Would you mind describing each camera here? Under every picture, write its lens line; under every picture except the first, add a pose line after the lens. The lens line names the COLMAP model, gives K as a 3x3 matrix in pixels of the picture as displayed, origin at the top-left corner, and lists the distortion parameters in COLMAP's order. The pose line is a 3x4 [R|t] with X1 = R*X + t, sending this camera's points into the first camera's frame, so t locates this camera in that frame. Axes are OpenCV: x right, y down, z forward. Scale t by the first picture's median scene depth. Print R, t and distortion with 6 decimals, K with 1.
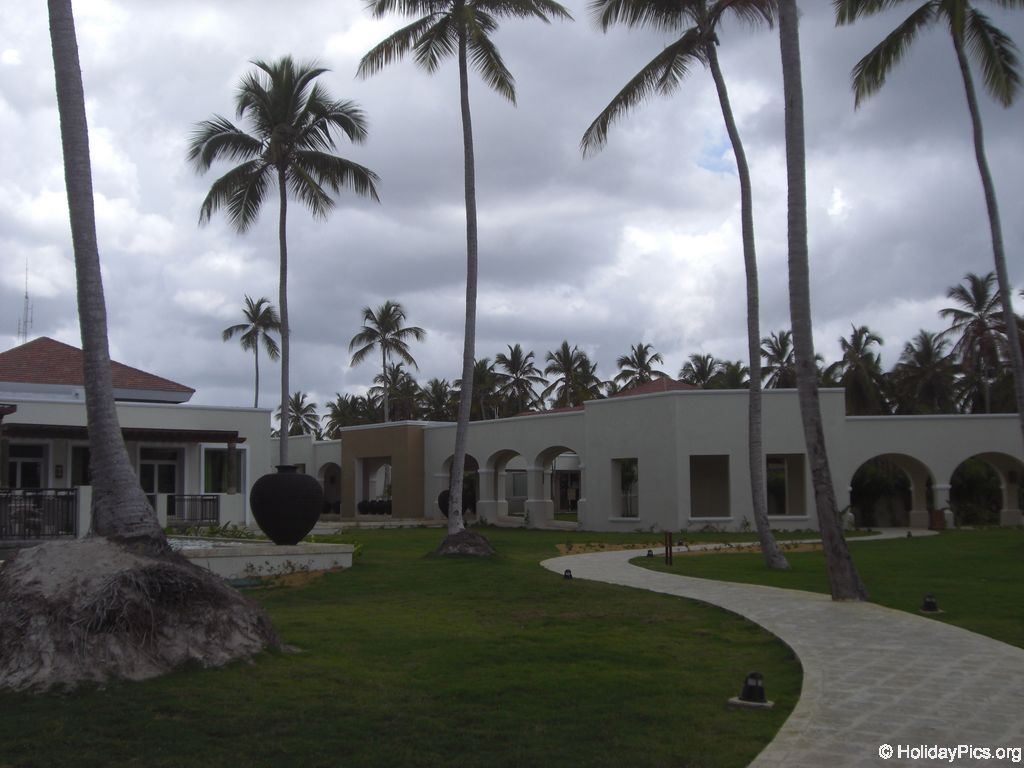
lens RADIAL K [[1133.3, 0, 503.6], [0, 1133.3, 396.8], [0, 0, 1]] dist [-0.235768, 0.281409]
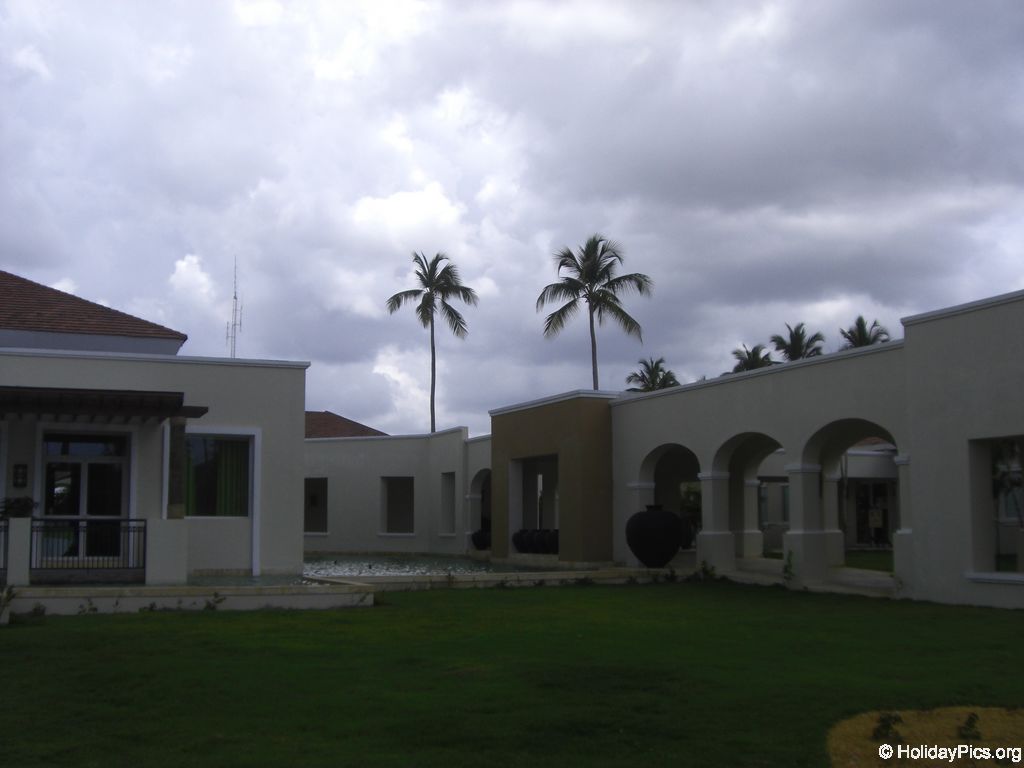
lens RADIAL K [[1133.3, 0, 503.6], [0, 1133.3, 396.8], [0, 0, 1]] dist [-0.235768, 0.281409]
pose [[0.966569, -0.021504, -0.255502, 0.020566], [0.016402, 0.999622, -0.022084, 0.031894], [0.255880, 0.017155, 0.966556, 0.384755]]
